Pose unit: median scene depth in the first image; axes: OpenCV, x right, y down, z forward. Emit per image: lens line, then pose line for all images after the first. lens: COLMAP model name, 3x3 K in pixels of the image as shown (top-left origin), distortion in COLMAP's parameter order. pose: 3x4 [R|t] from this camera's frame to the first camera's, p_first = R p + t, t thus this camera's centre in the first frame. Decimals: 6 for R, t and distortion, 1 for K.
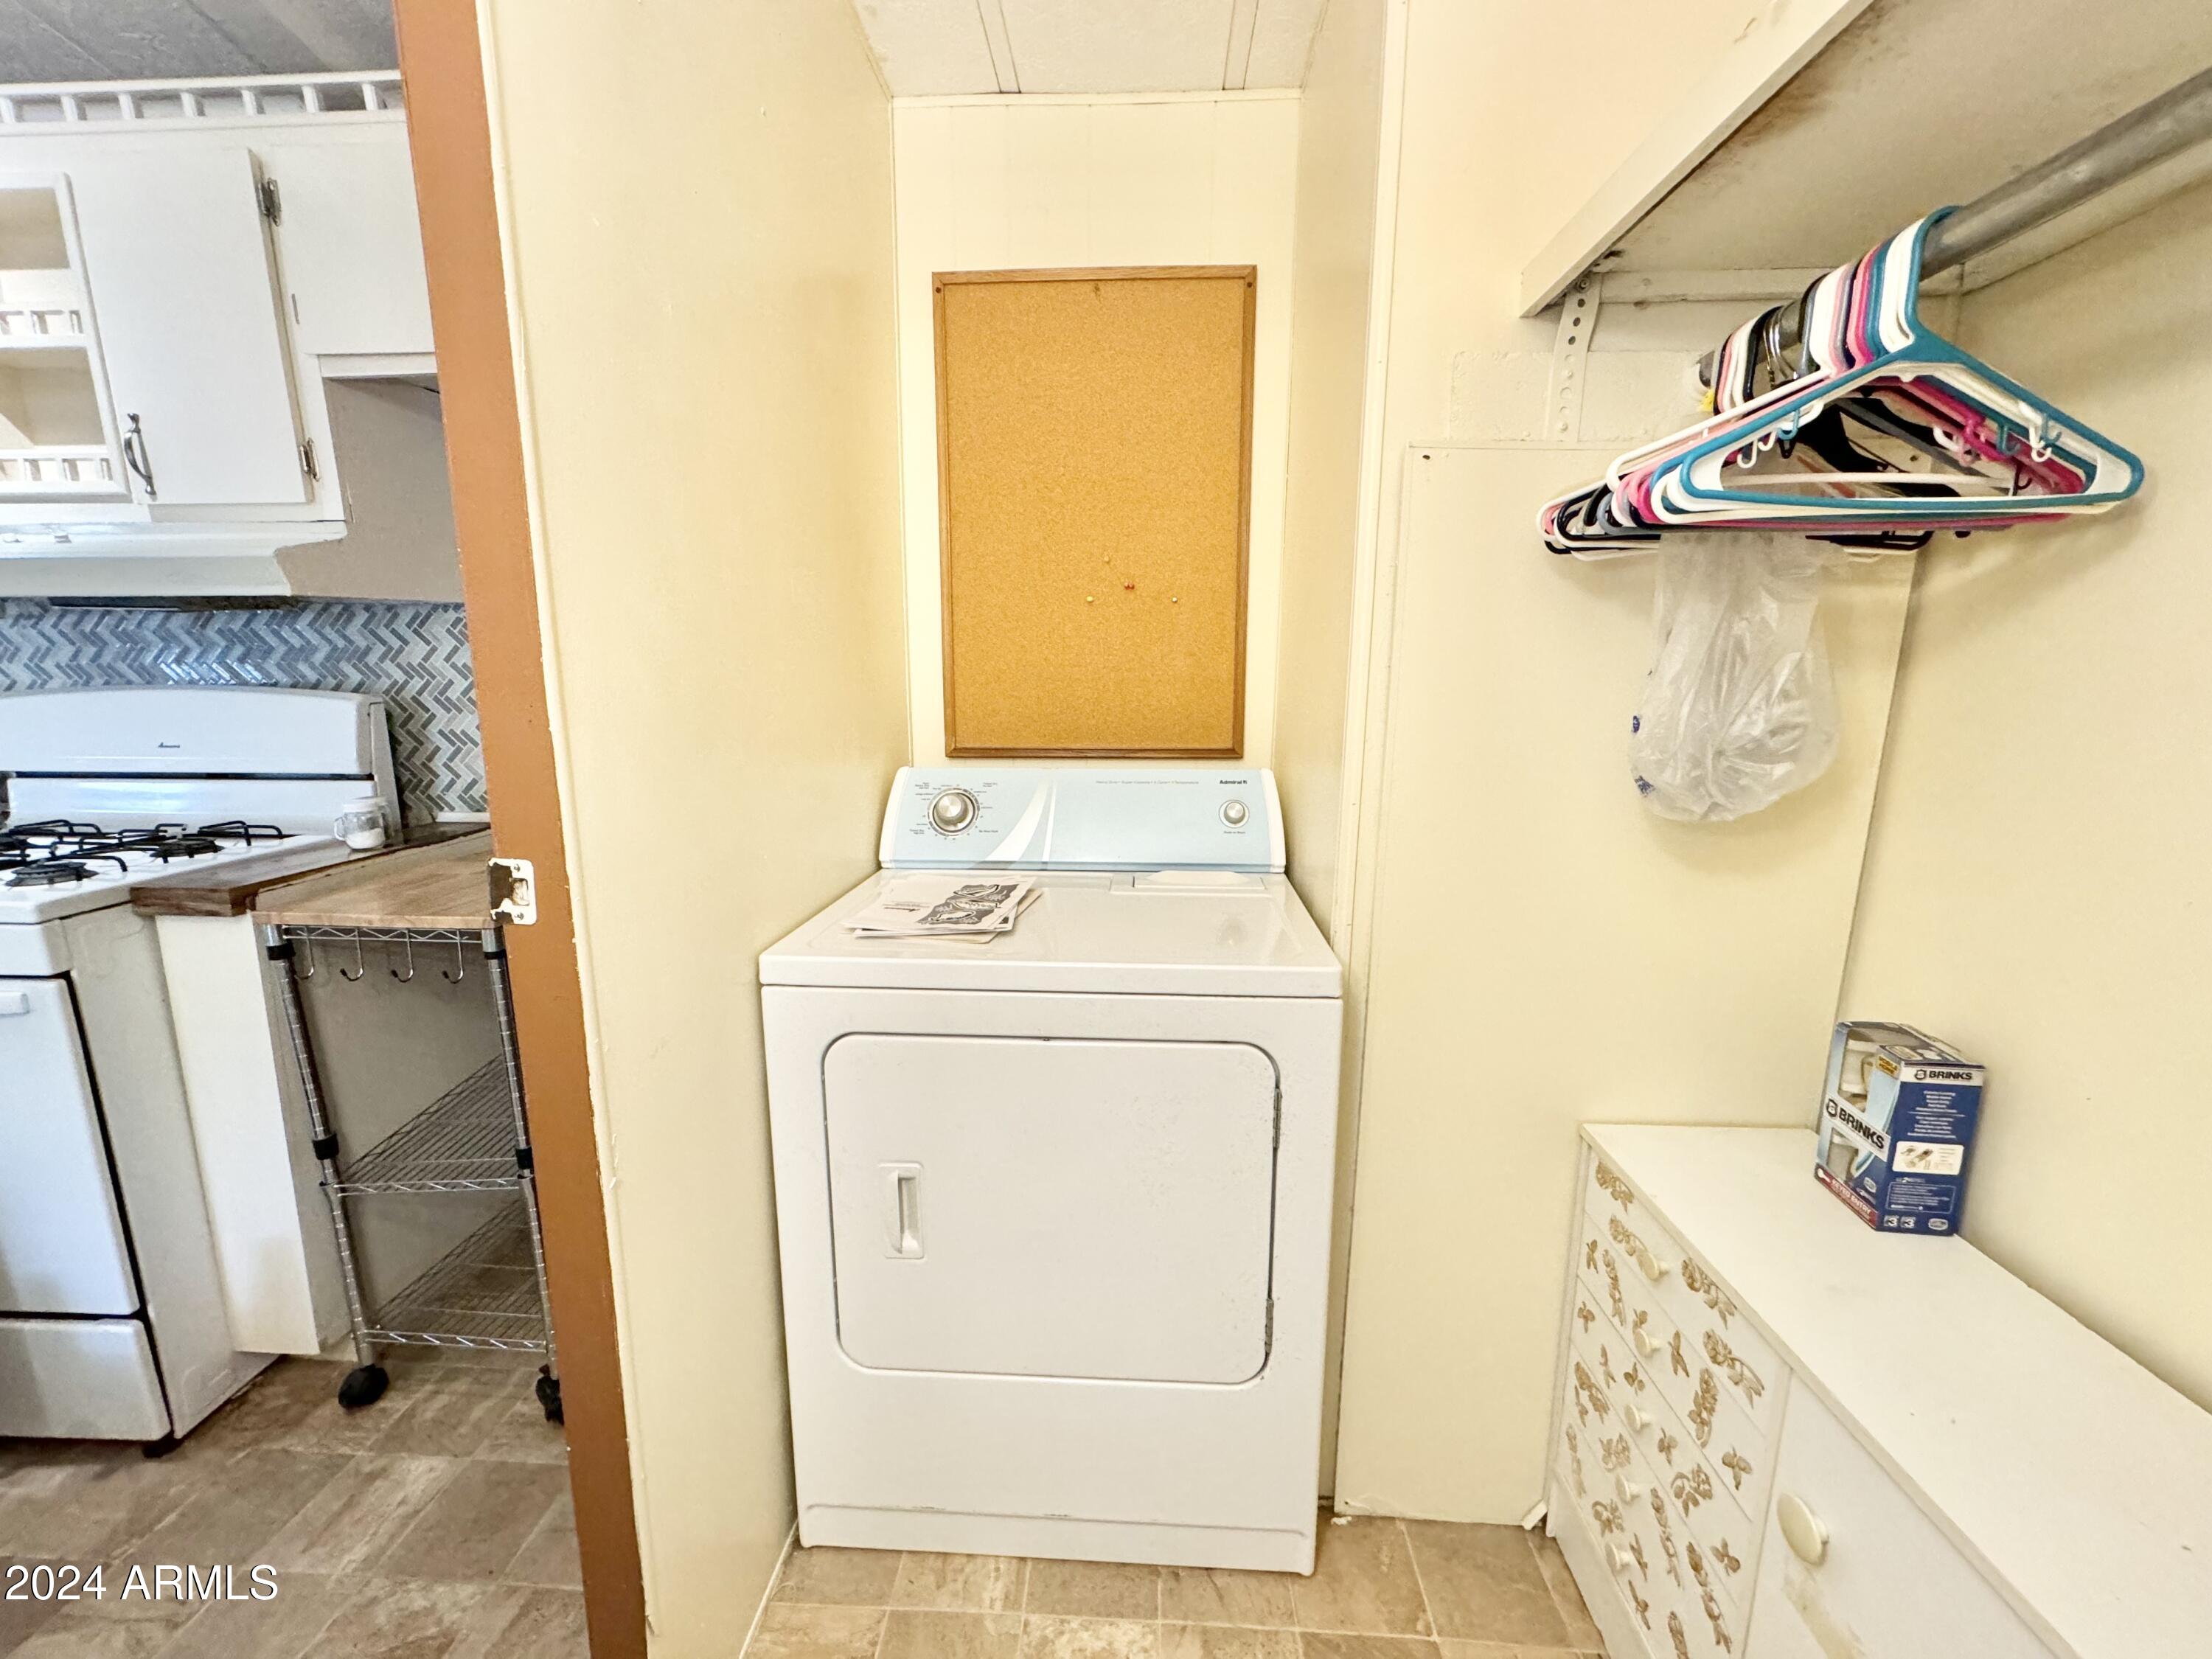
lens RADIAL K [[878.5, 0, 1100.7], [0, 878.5, 831.4], [0, 0, 1]] dist [0.001029, 0.000099]
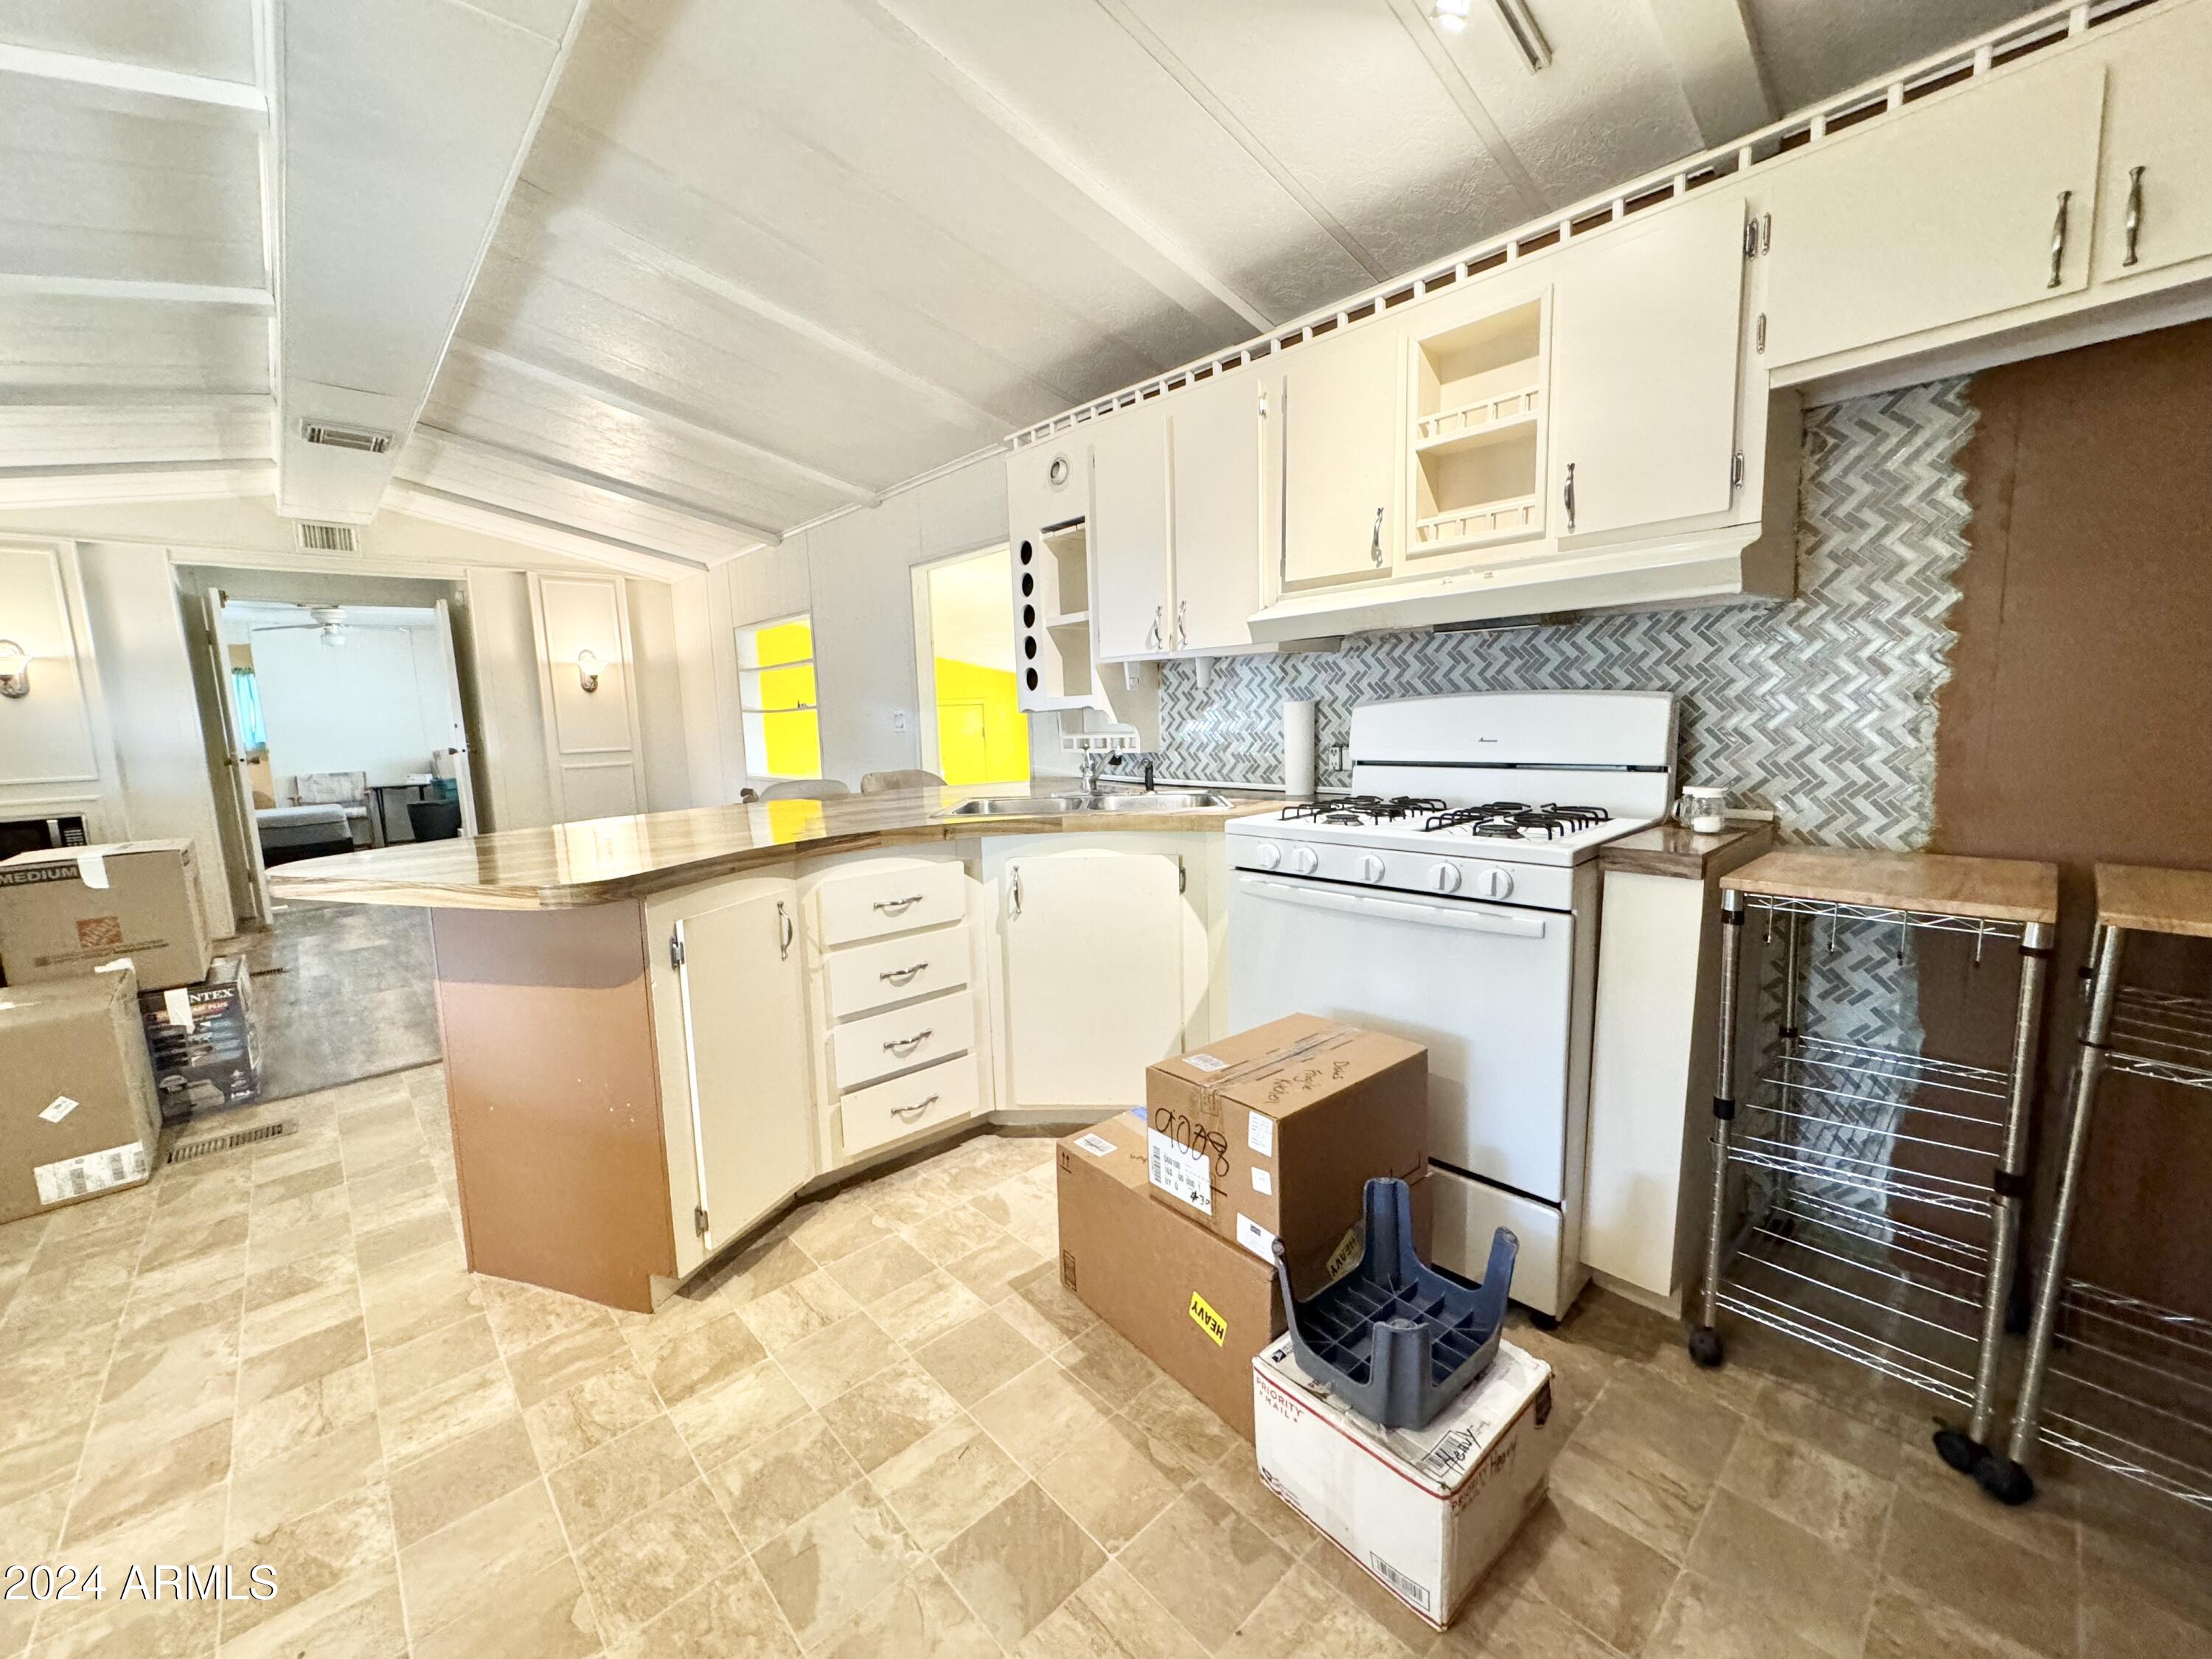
lens RADIAL K [[878.5, 0, 1104.6], [0, 878.5, 830.2], [0, 0, 1]] dist [0.001029, 0.000099]
pose [[0.721433, 0.065913, -0.689340, -0.551020], [-0.098314, 0.995125, -0.007740, 0.084035], [0.685470, 0.073356, 0.724396, -0.231988]]
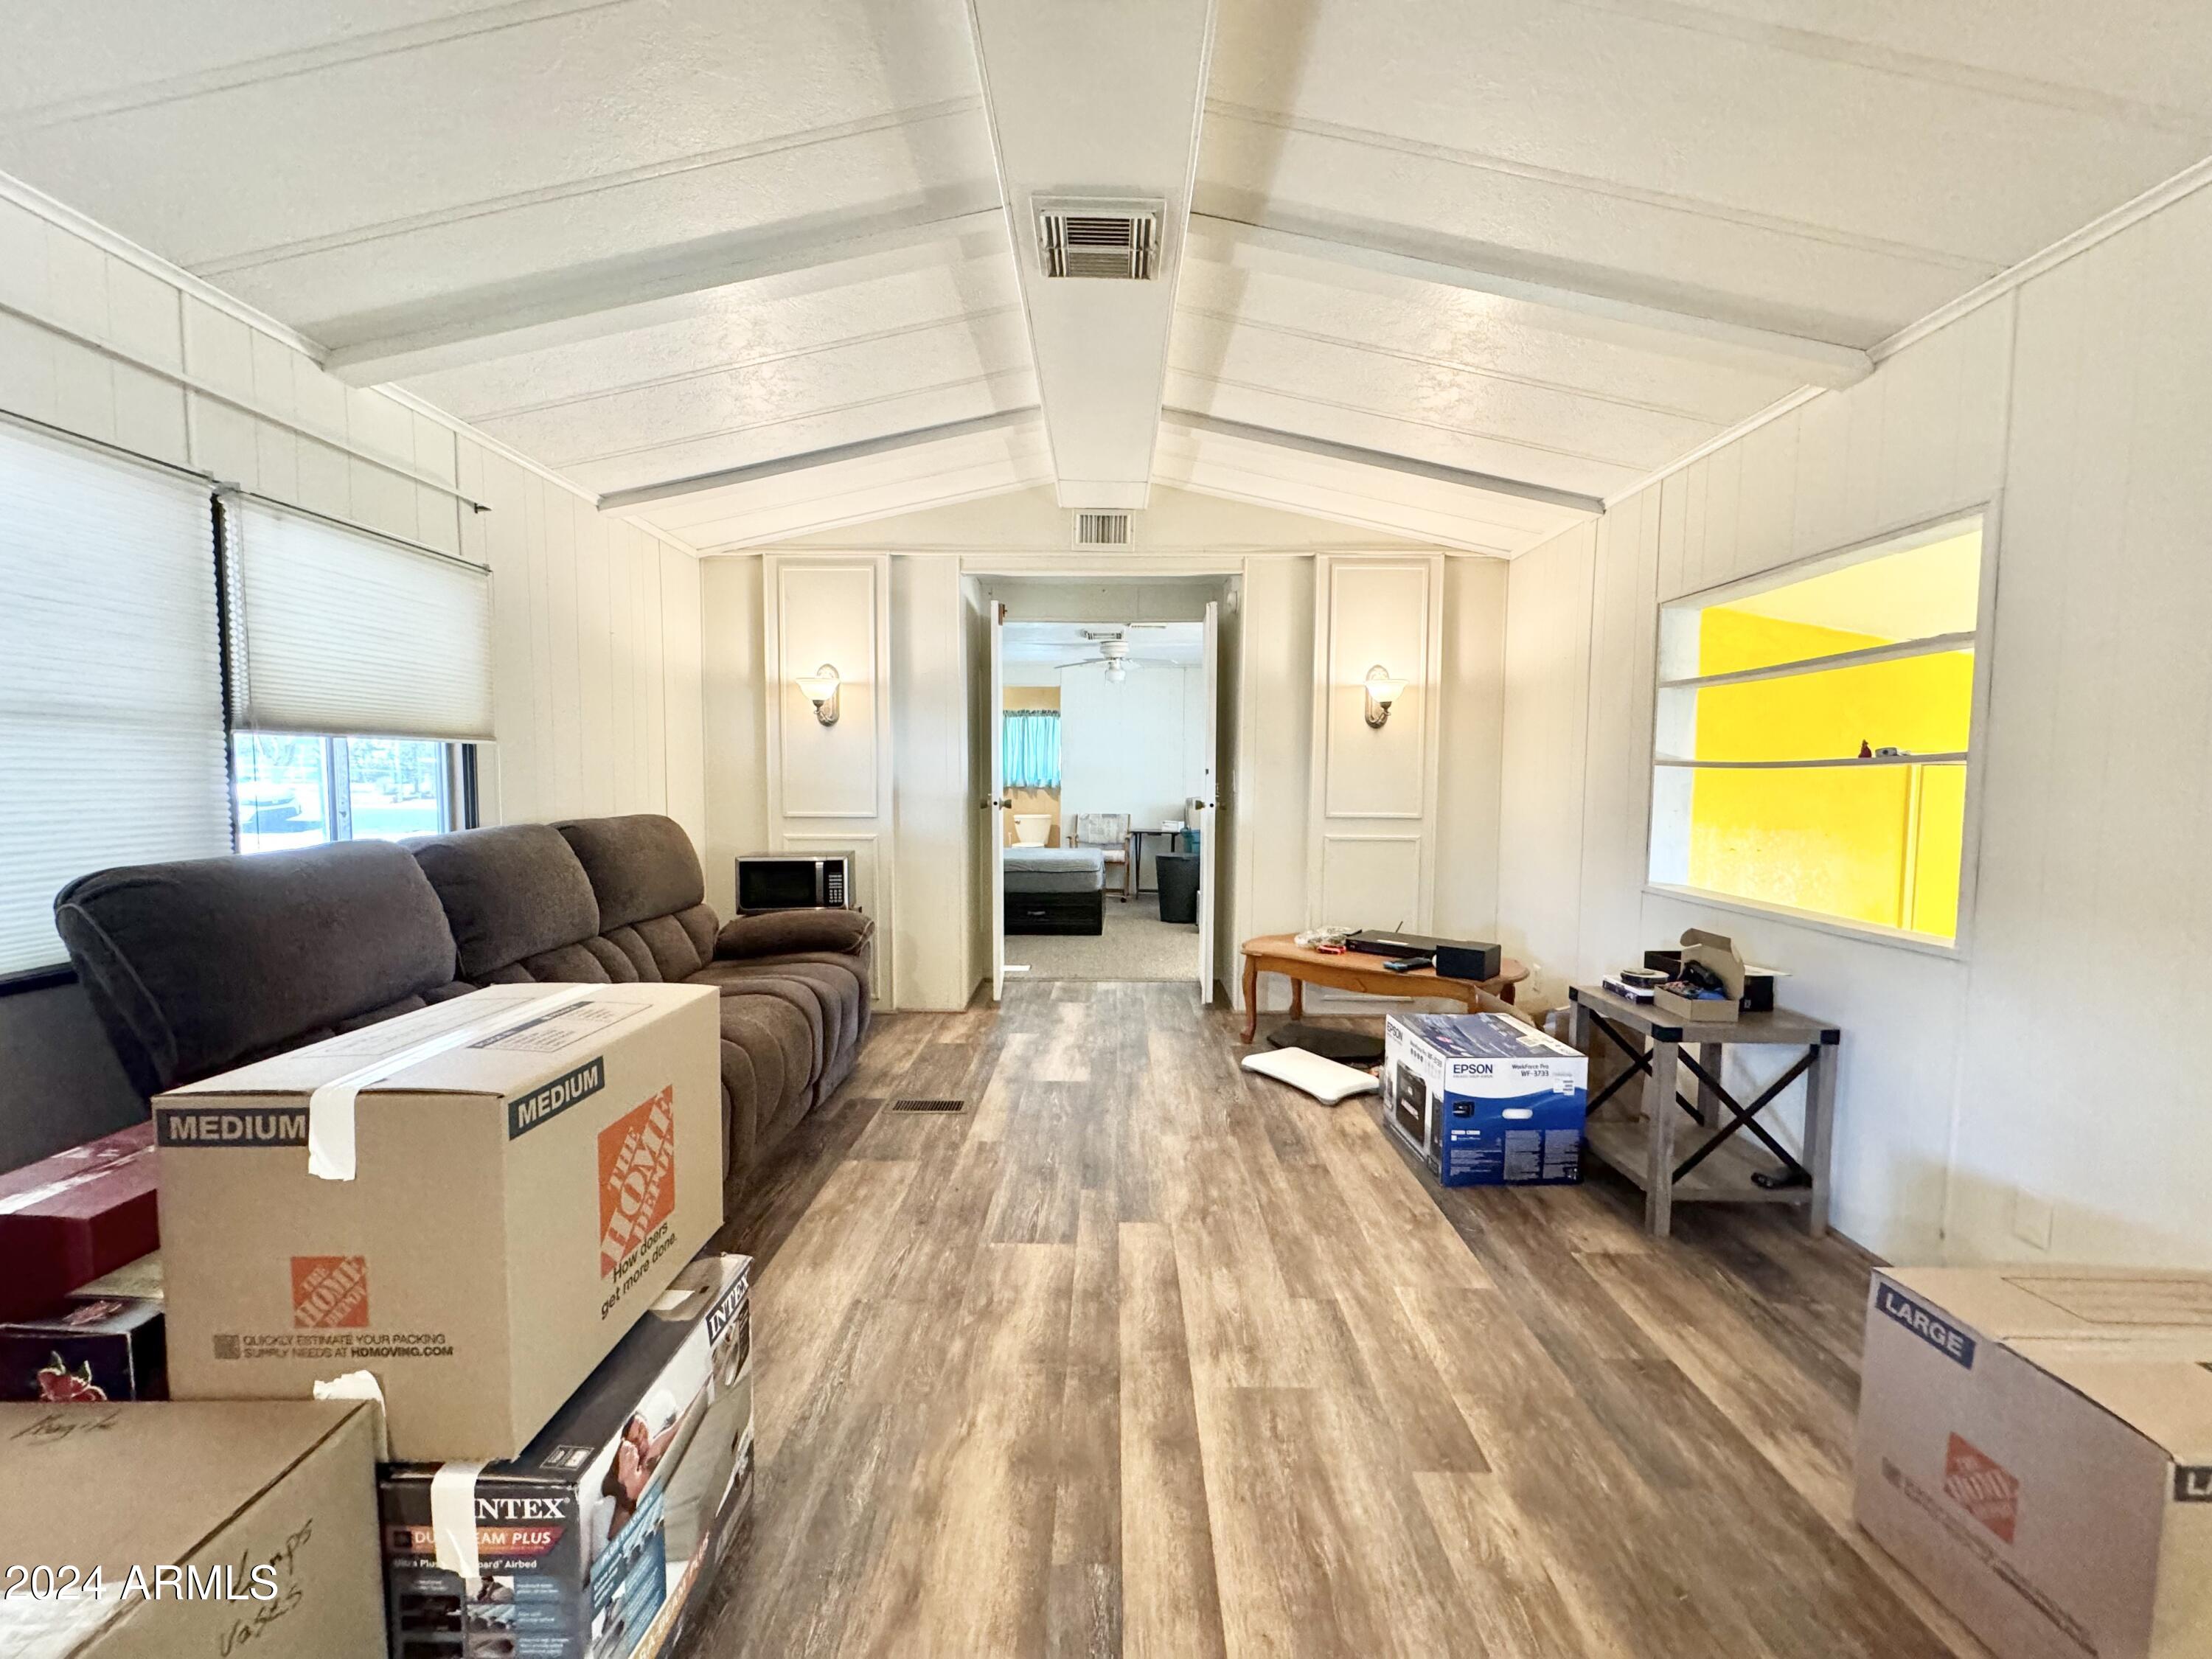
lens RADIAL K [[878.5, 0, 1108.0], [0, 878.5, 832.3], [0, 0, 1]] dist [0.001029, 0.000099]
pose [[0.051459, 0.062171, -0.996738, -0.723483], [-0.198616, 0.978760, 0.050796, 0.075613], [0.978725, 0.195354, 0.062715, -0.199839]]
